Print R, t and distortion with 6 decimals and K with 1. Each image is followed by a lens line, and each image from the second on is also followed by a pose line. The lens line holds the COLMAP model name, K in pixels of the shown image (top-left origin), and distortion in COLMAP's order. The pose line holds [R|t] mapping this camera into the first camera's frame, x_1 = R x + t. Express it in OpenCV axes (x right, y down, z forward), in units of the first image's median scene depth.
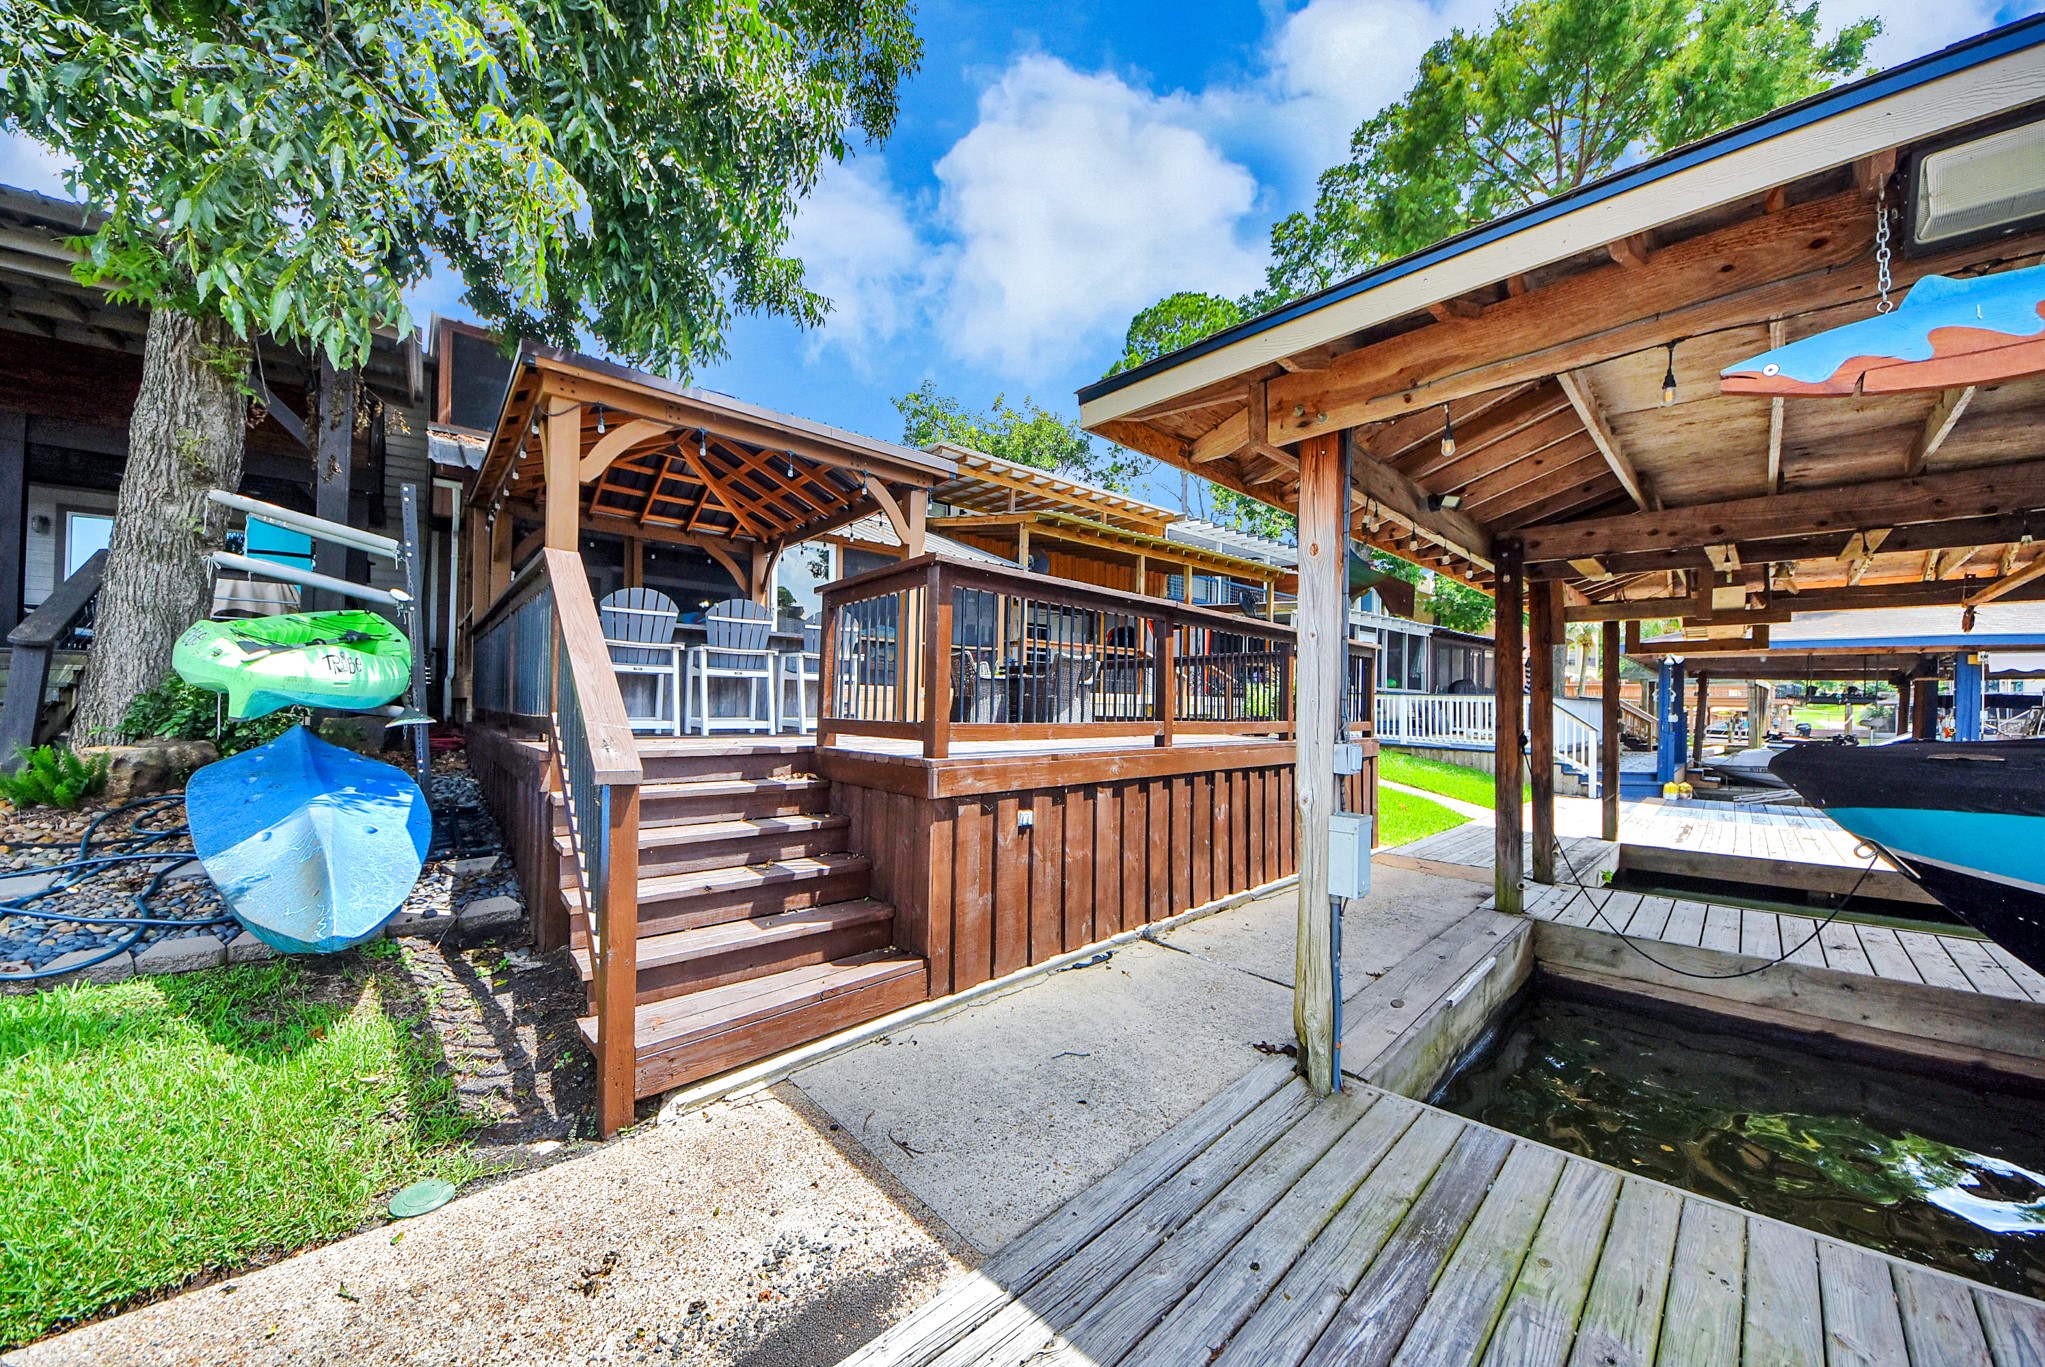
lens RADIAL K [[722.6, 0, 1037.1], [0, 722.6, 697.6], [0, 0, 1]] dist [0.021300, -0.014737]
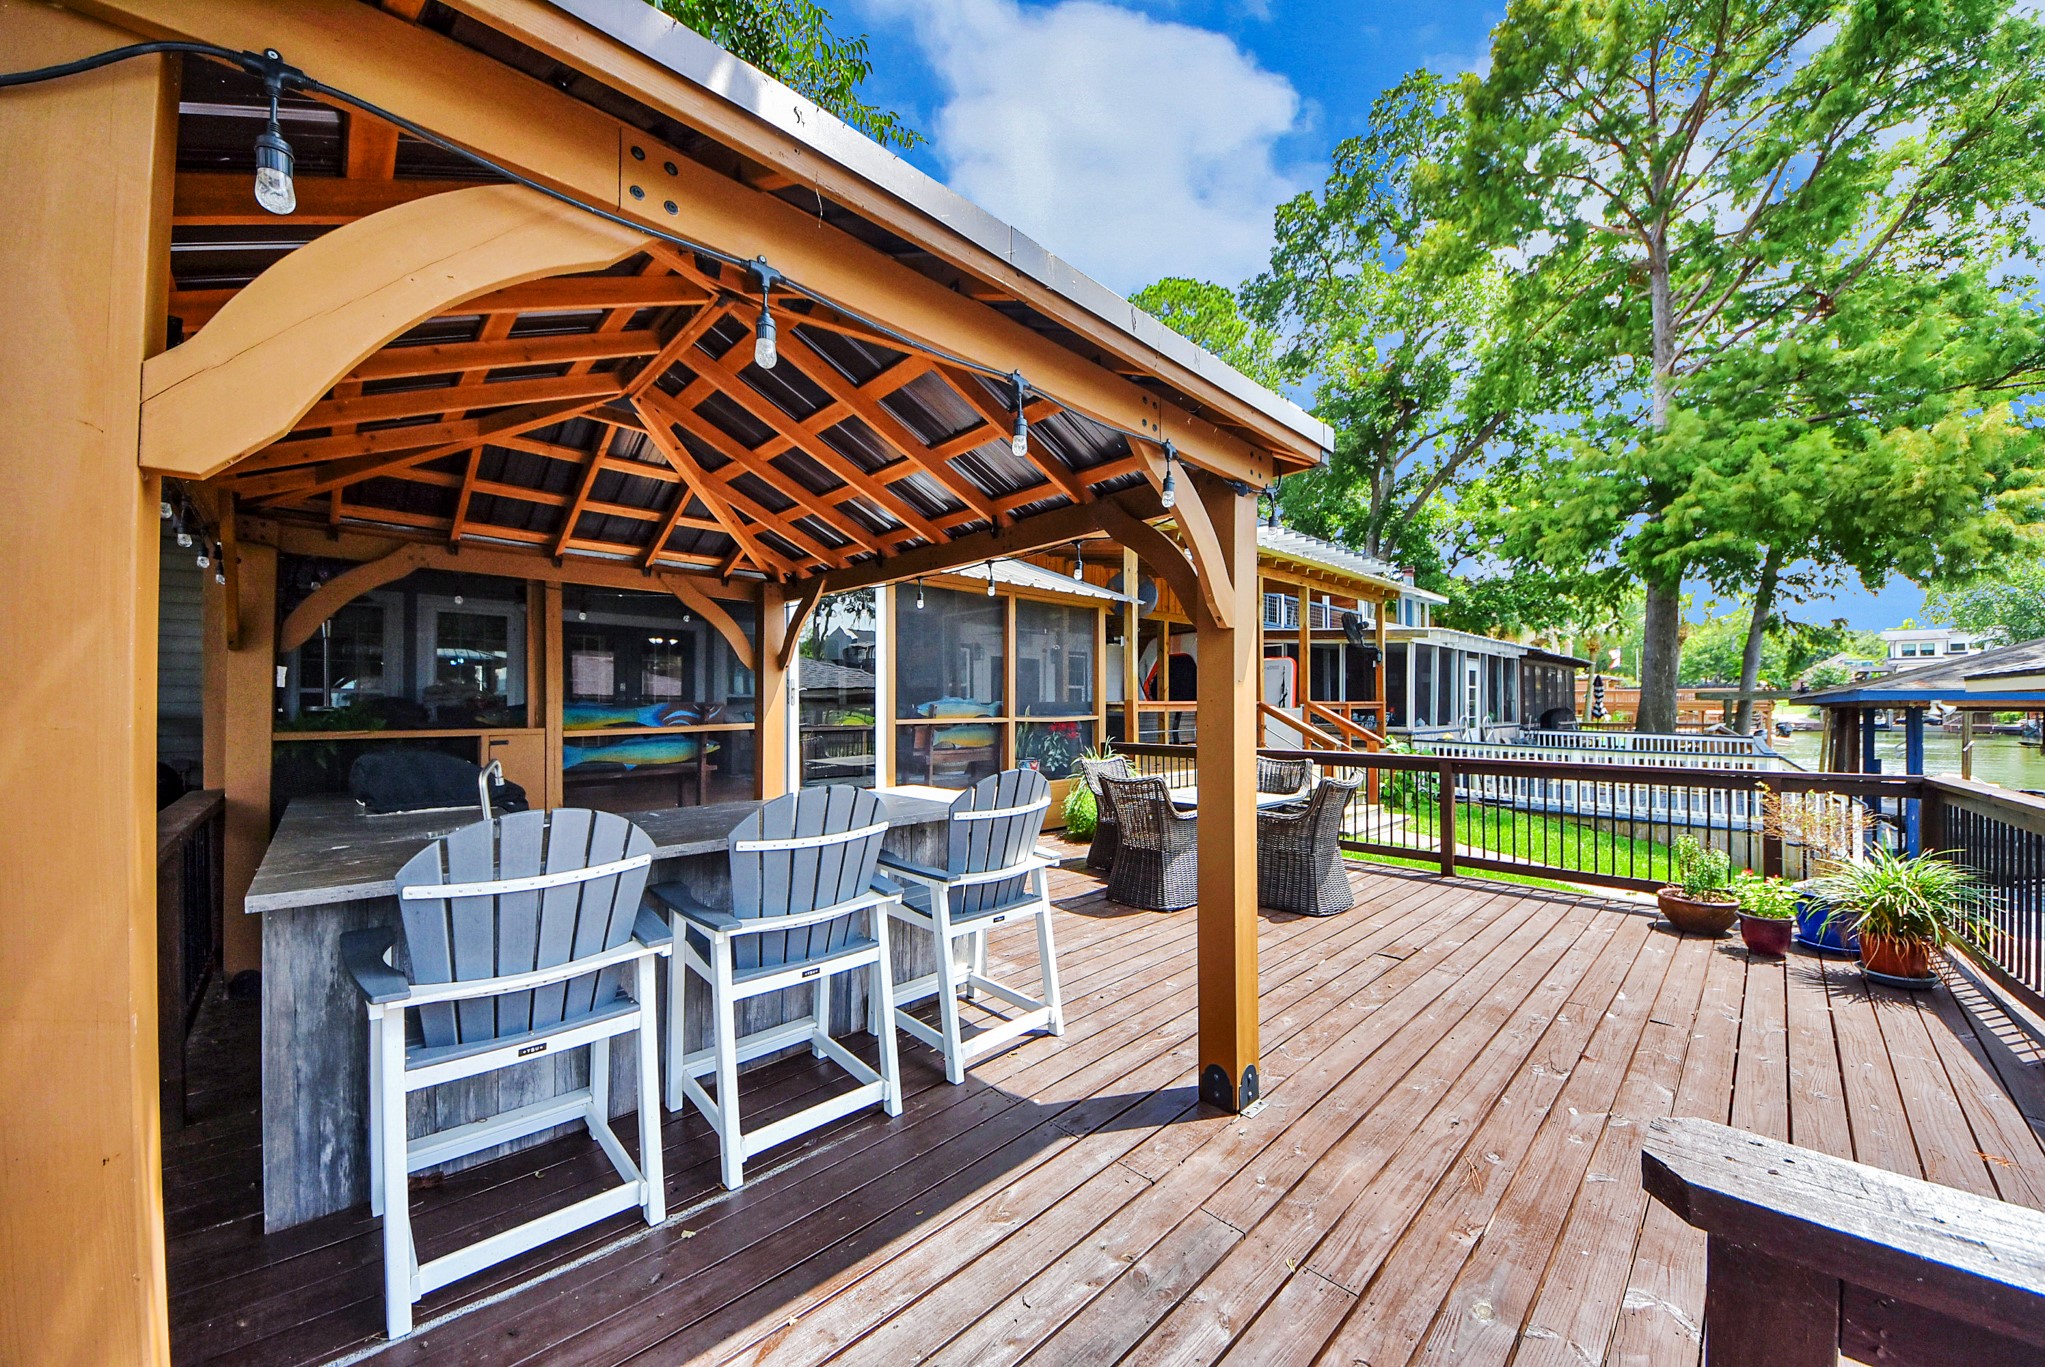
lens RADIAL K [[722.6, 0, 1037.1], [0, 722.6, 697.6], [0, 0, 1]] dist [0.021300, -0.014737]
pose [[0.997928, -0.018435, 0.061640, -0.234111], [0.018341, 0.999830, 0.002090, -0.132668], [-0.061668, -0.000955, 0.998096, 0.455579]]
